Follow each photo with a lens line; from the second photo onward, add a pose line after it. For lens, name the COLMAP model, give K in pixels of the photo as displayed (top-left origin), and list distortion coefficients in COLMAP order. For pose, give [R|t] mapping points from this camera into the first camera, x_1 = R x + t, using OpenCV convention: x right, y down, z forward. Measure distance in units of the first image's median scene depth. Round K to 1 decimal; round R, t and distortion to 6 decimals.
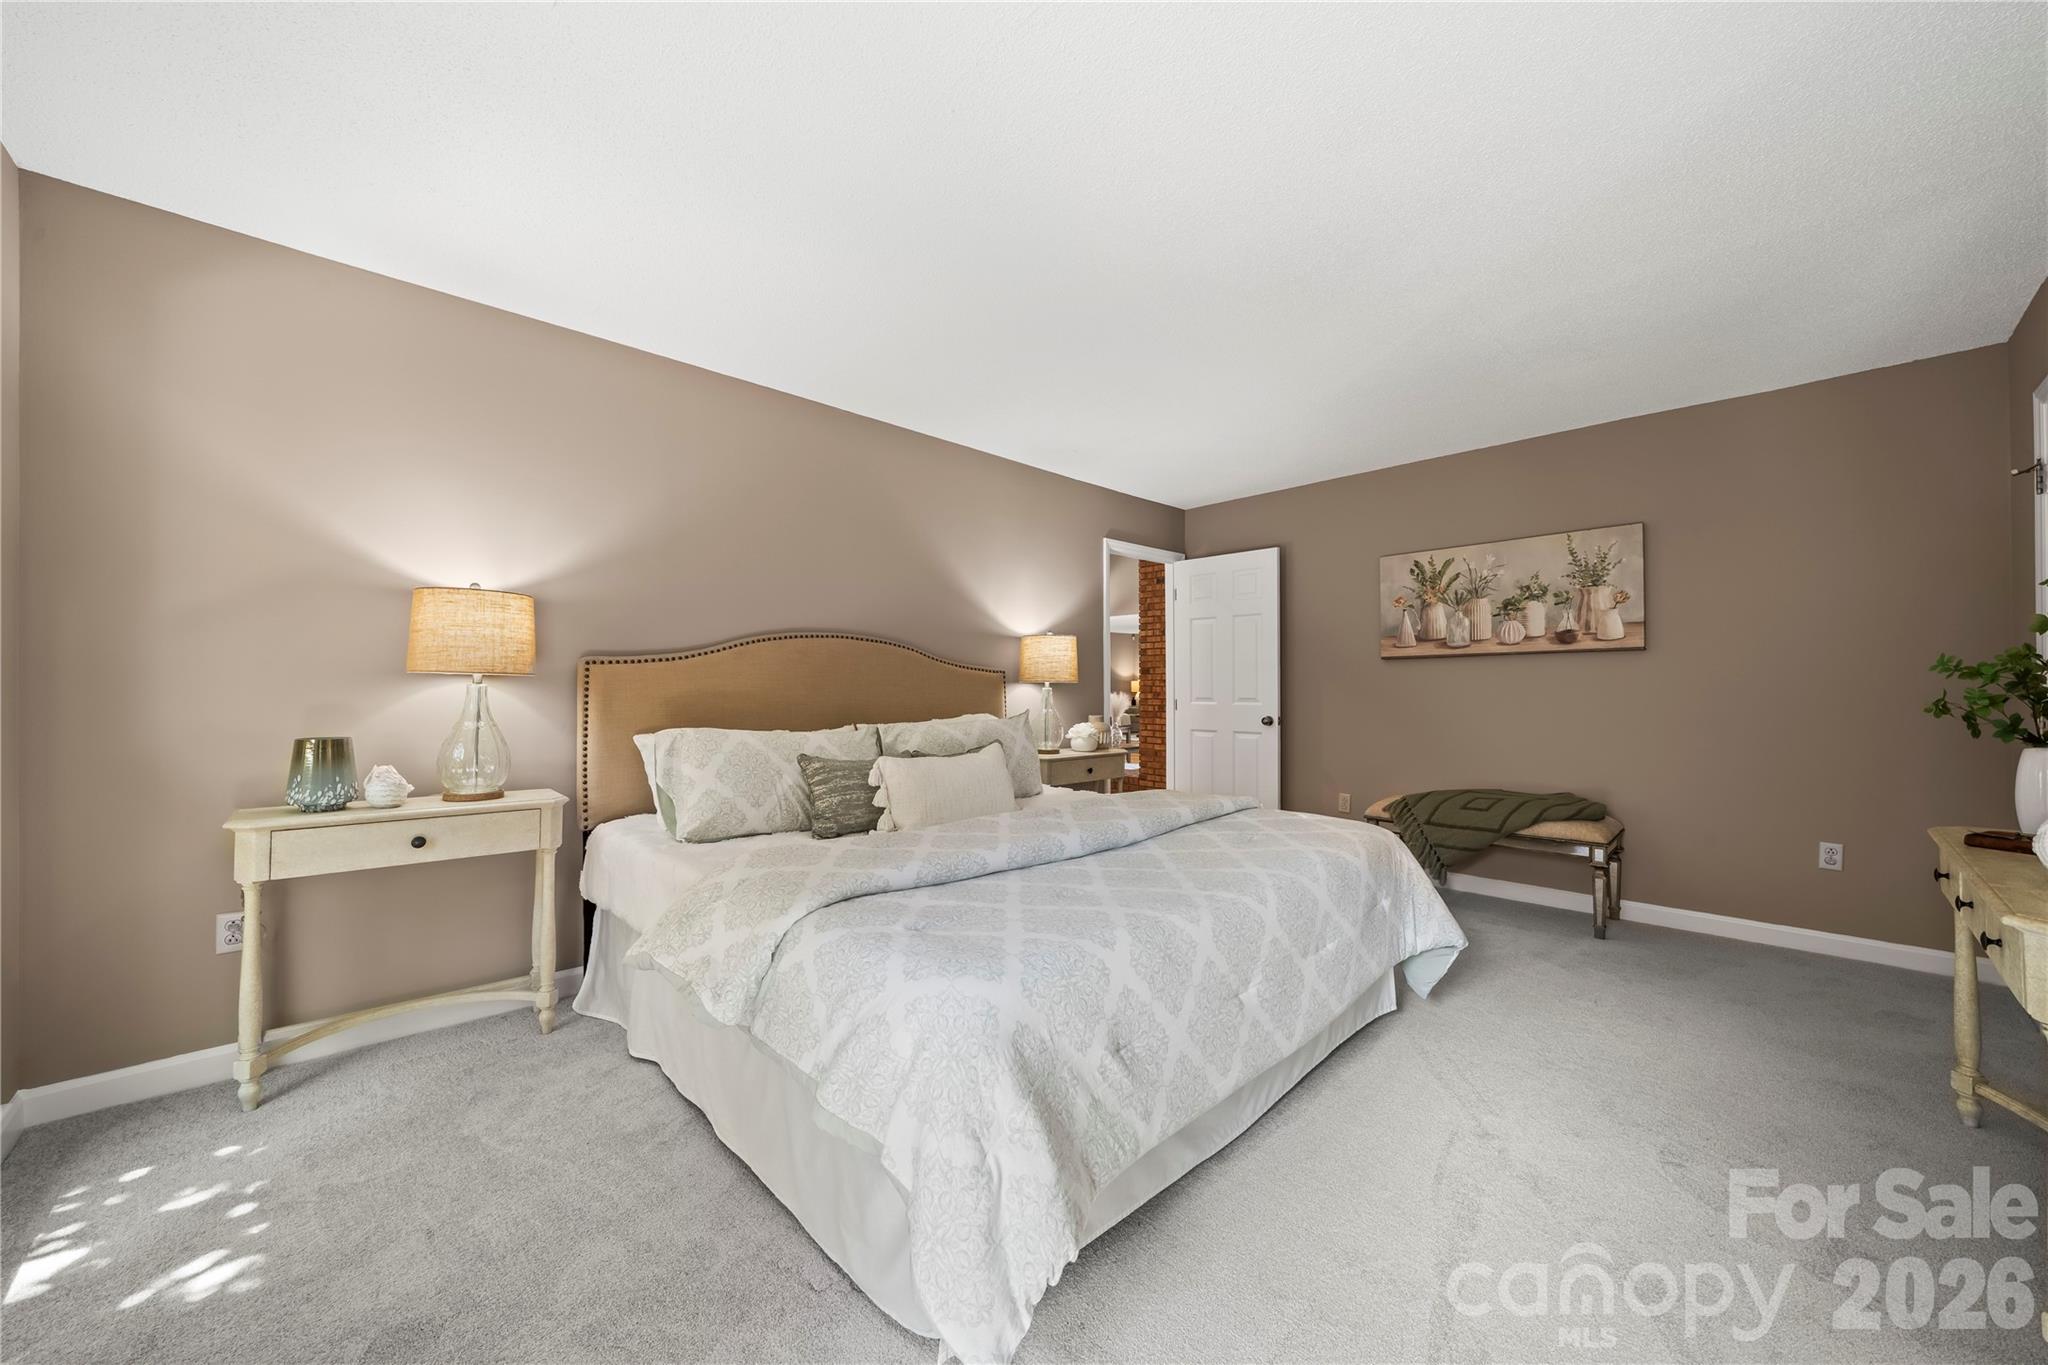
lens RADIAL K [[754.8, 0, 1032.0], [0, 754.8, 681.6], [0, 0, 1]] dist [-0.000105, 0.000048]
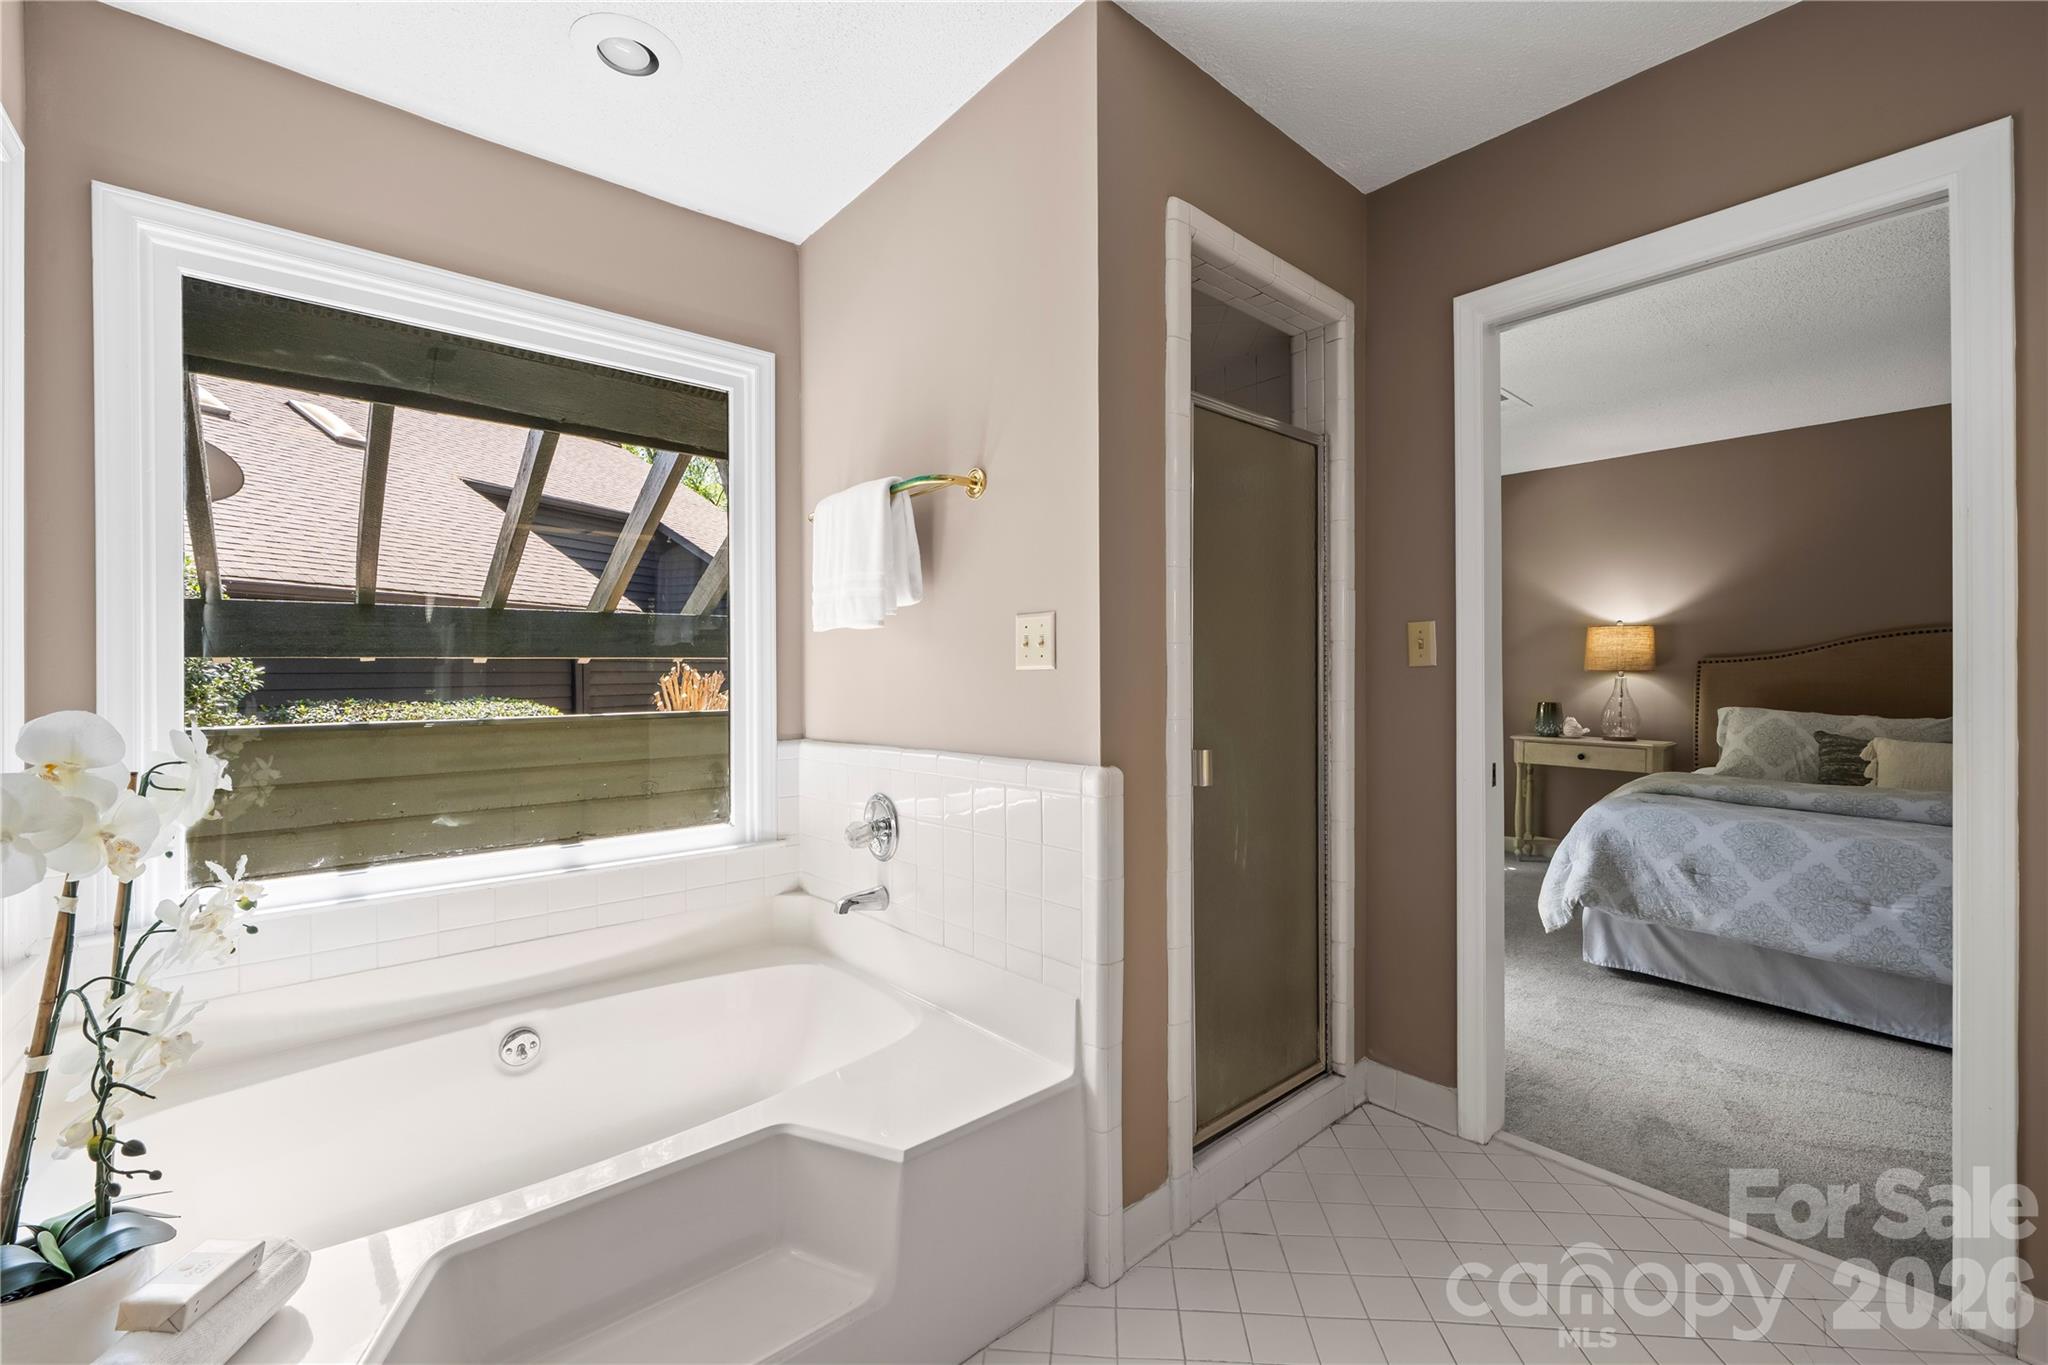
lens RADIAL K [[802.3, 0, 1022.4], [0, 802.3, 675.7], [0, 0, 1]] dist [0.000162, 0.000035]
pose [[-0.051812, 0.001284, -0.998656, 1.243873], [0.005319, 0.999985, 0.001010, -0.008070], [0.998643, -0.005260, -0.051818, -0.320045]]
